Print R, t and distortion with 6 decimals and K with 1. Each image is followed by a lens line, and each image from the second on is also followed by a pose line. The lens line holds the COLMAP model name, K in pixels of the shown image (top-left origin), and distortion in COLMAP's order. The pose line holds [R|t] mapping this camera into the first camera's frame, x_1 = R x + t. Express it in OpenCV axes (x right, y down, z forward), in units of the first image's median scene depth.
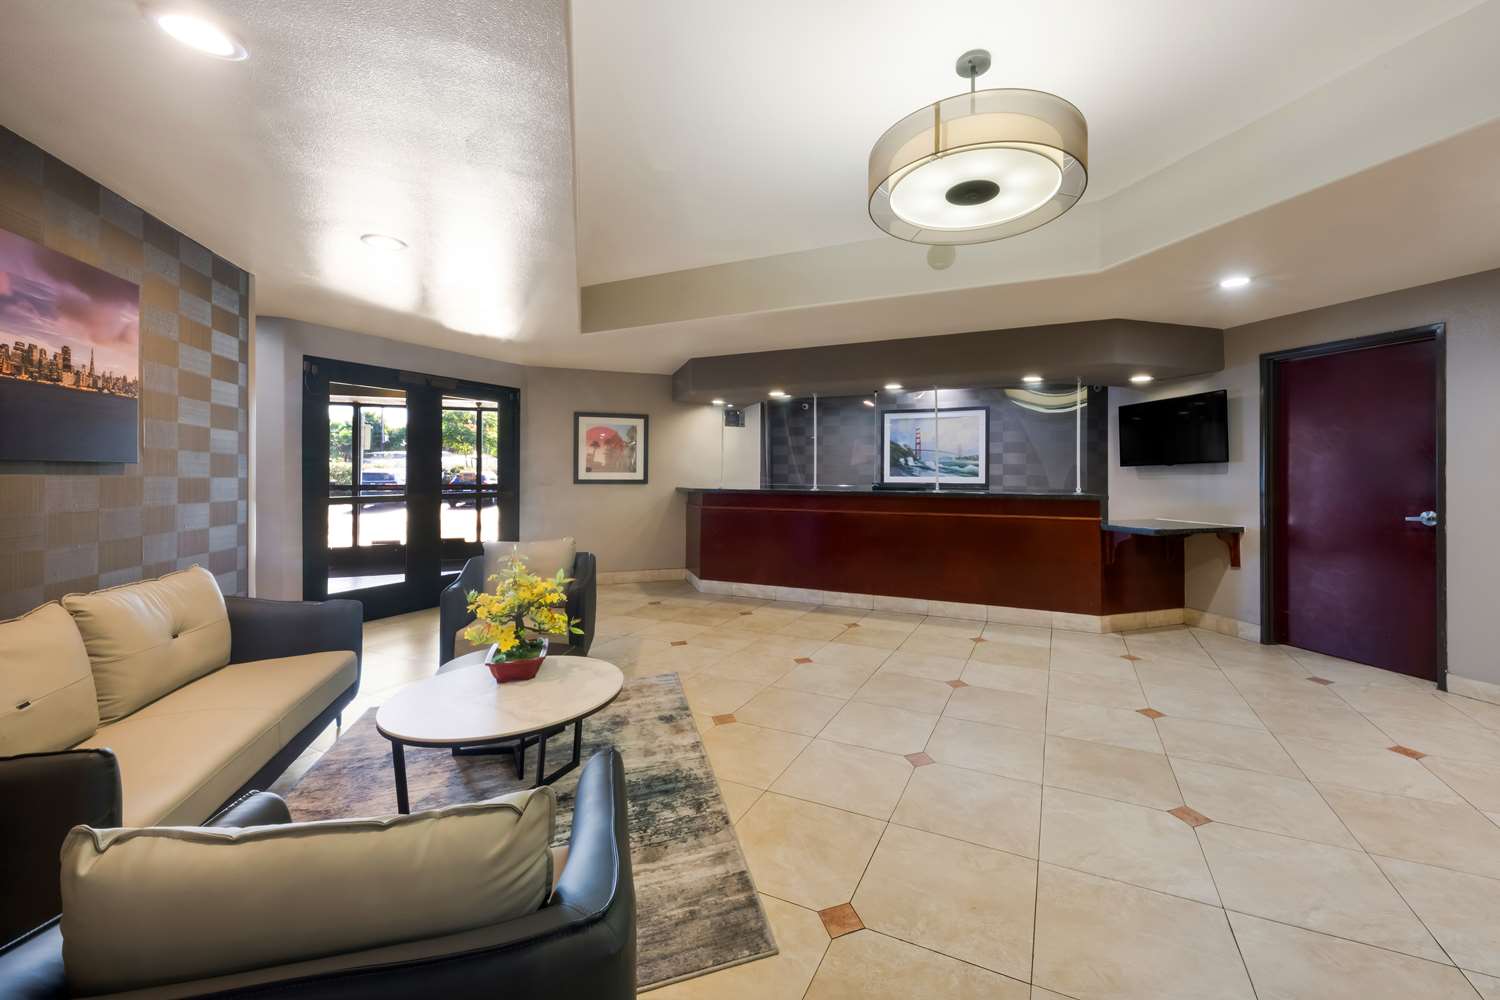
lens RADIAL K [[551.2, 0, 778.5], [0, 551.2, 470.7], [0, 0, 1]] dist [0.009613, -0.000088]
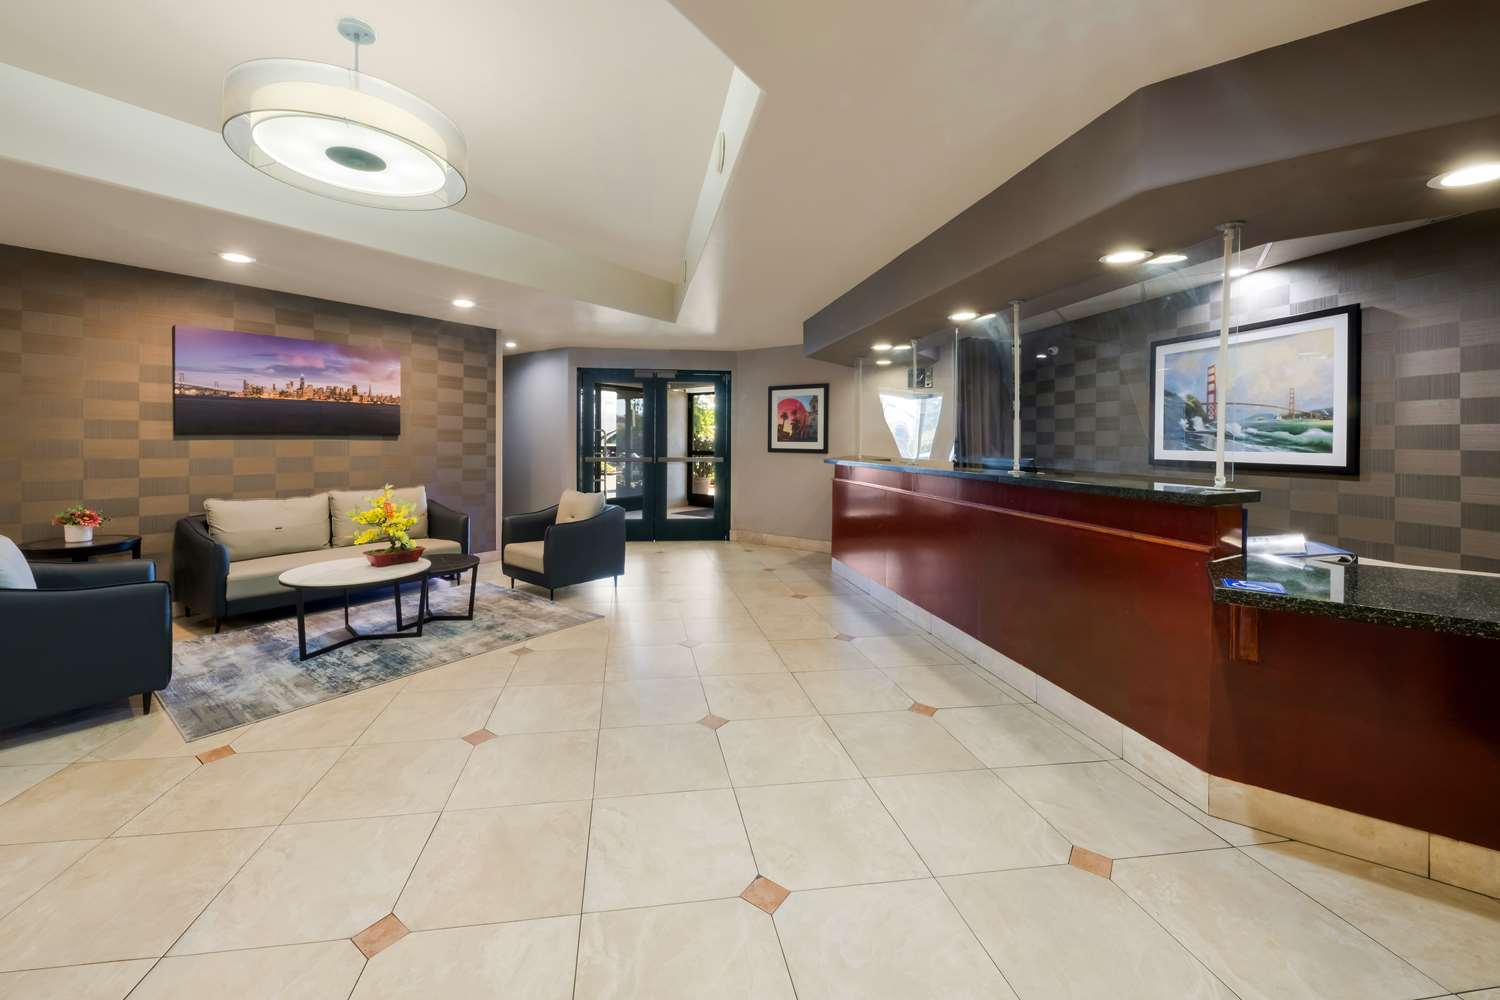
lens RADIAL K [[562.5, 0, 746.3], [0, 562.5, 440.5], [0, 0, 1]] dist [0.002481, 0.000063]
pose [[0.580112, 0.000105, -0.814537, 0.498568], [-0.002380, 0.999996, -0.001566, 0.002673], [0.814533, 0.002847, 0.580110, 0.305173]]
